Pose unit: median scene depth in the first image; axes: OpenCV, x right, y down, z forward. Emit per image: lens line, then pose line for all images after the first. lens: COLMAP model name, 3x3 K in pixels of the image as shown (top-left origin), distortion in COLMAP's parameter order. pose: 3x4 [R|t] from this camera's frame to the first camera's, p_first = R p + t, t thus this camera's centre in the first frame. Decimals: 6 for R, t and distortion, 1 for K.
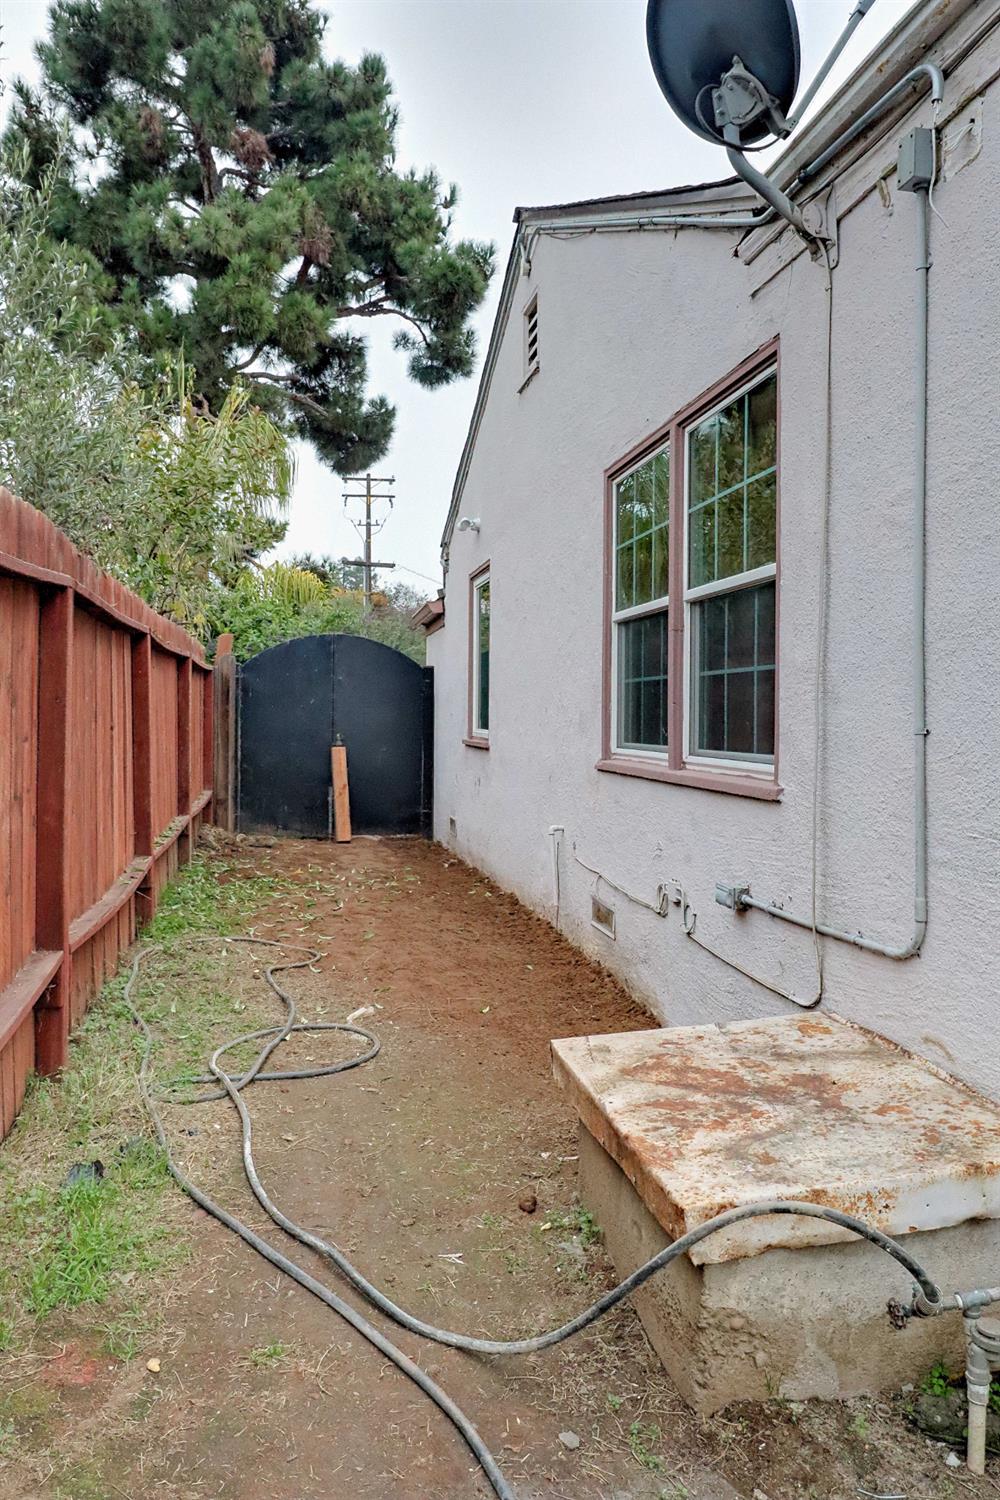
lens RADIAL K [[1030.5, 0, 500.0], [0, 1030.5, 750.0], [0, 0, 1]] dist [0.005698, 0.002247]
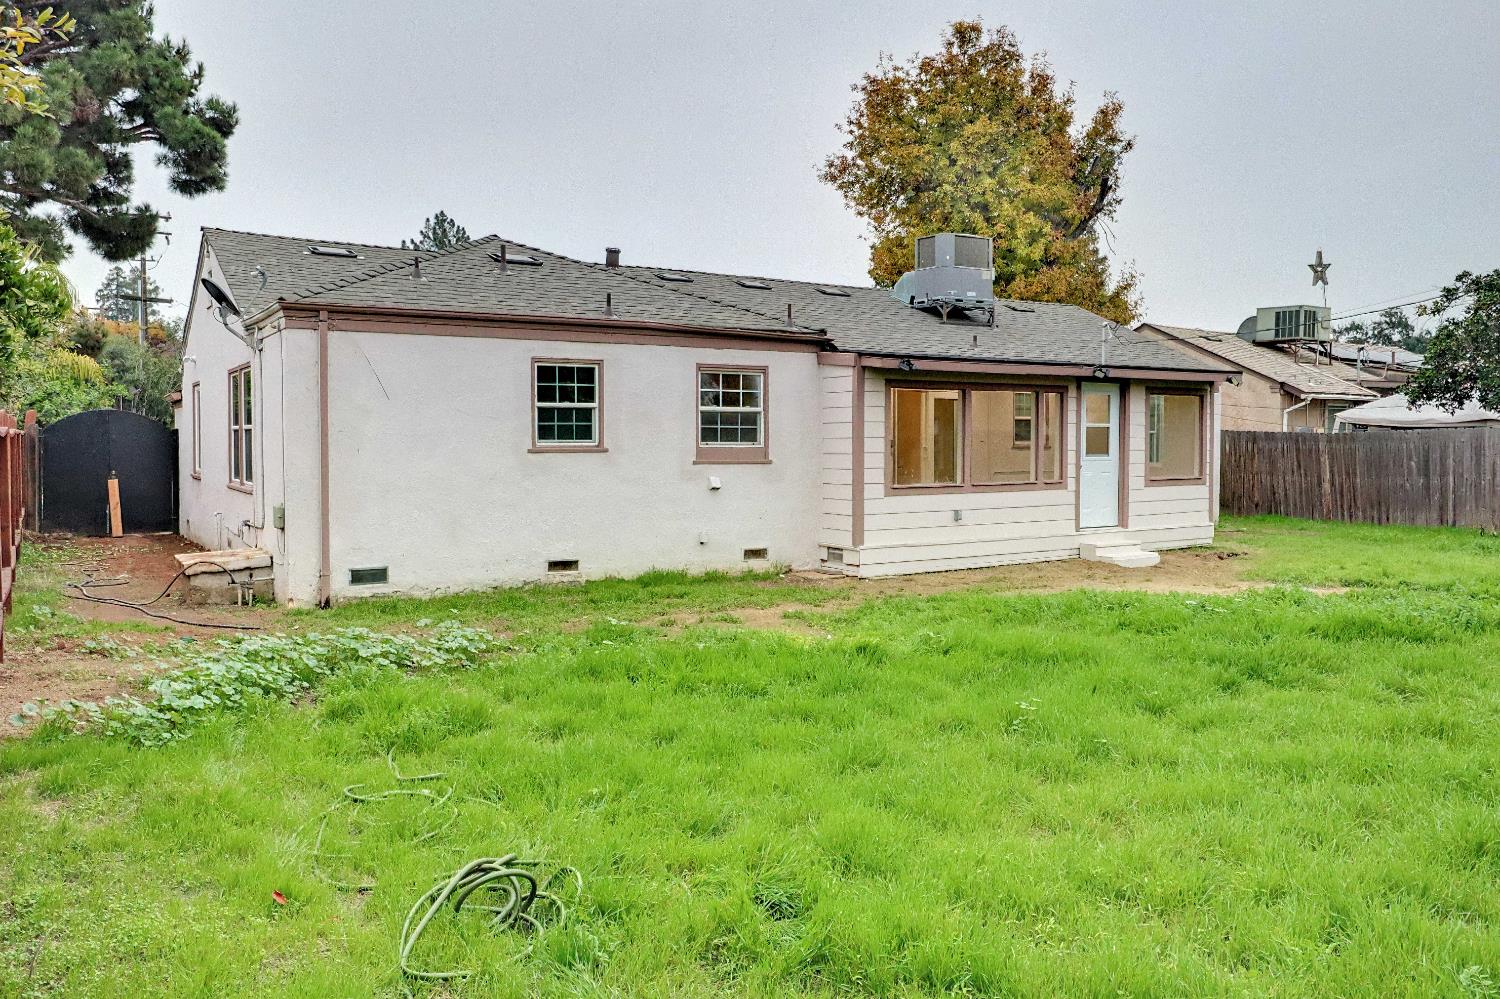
lens RADIAL K [[1096.9, 0, 750.0], [0, 1096.9, 499.5], [0, 0, 1]] dist [-0.013822, 0.004335]
pose [[0.932465, -0.019555, 0.360732, 0.105977], [0.012291, 0.999673, 0.022419, 0.001548], [-0.361052, -0.016471, 0.932400, -0.647706]]
